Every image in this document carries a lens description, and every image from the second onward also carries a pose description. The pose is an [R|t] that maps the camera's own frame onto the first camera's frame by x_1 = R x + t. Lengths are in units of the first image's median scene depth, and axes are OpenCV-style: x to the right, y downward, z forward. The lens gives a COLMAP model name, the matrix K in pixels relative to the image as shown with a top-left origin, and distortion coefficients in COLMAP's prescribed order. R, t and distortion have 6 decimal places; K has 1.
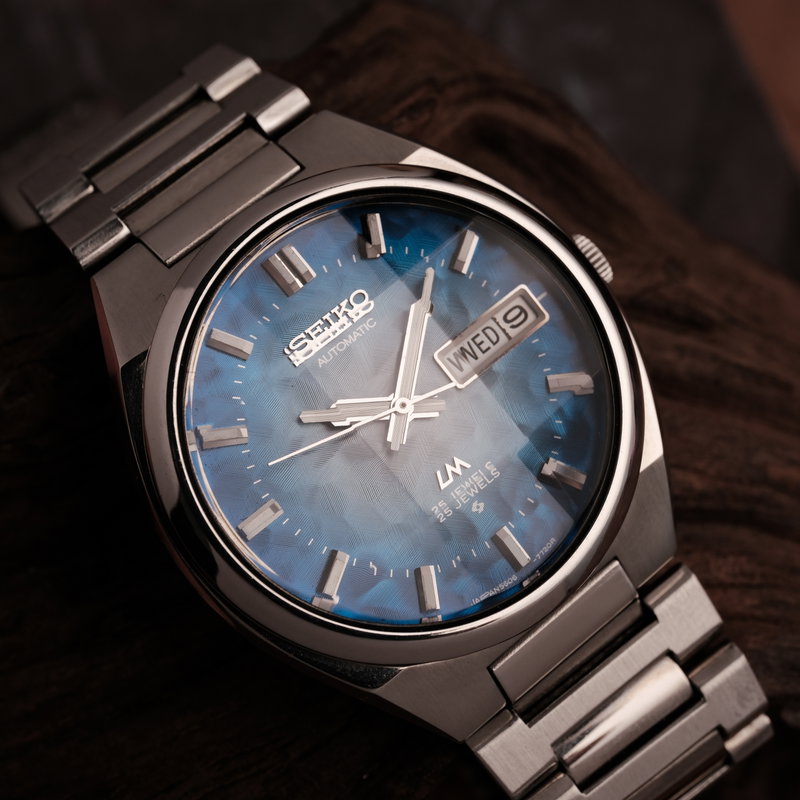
lens RADIAL K [[1533.1, 0, 400.0], [0, 1533.1, 400.0], [0, 0, 1]] dist [0.040848, 0.188805]
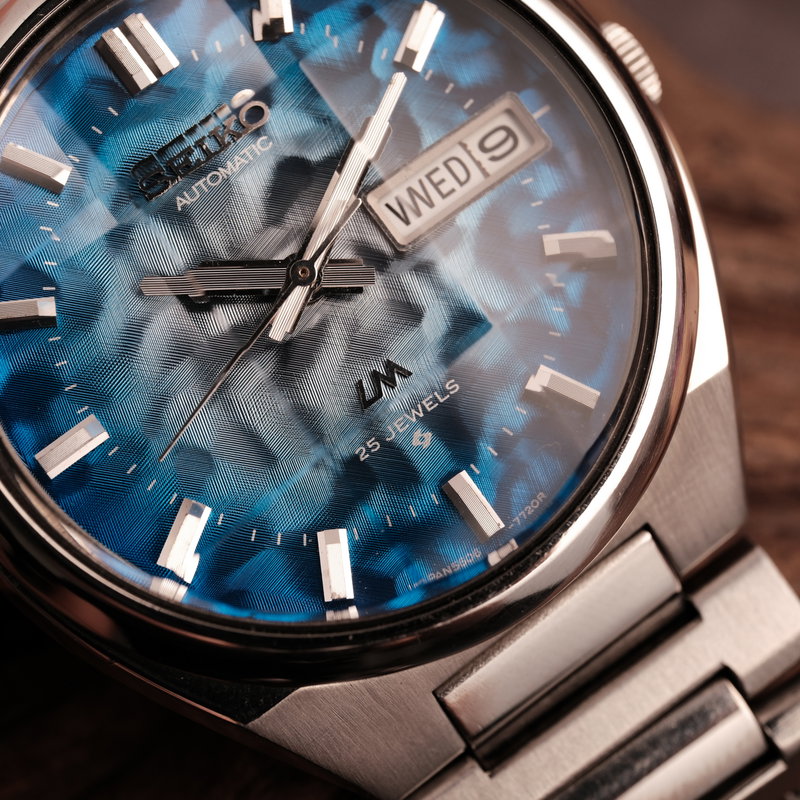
lens RADIAL K [[1486.5, 0, 400.0], [0, 1486.5, 400.0], [0, 0, 1]] dist [0.067586, -0.047808]
pose [[0.995862, 0.031425, -0.085270, 0.091487], [-0.028865, 0.999100, 0.031088, 0.034274], [0.086170, -0.028498, 0.995873, 0.382875]]
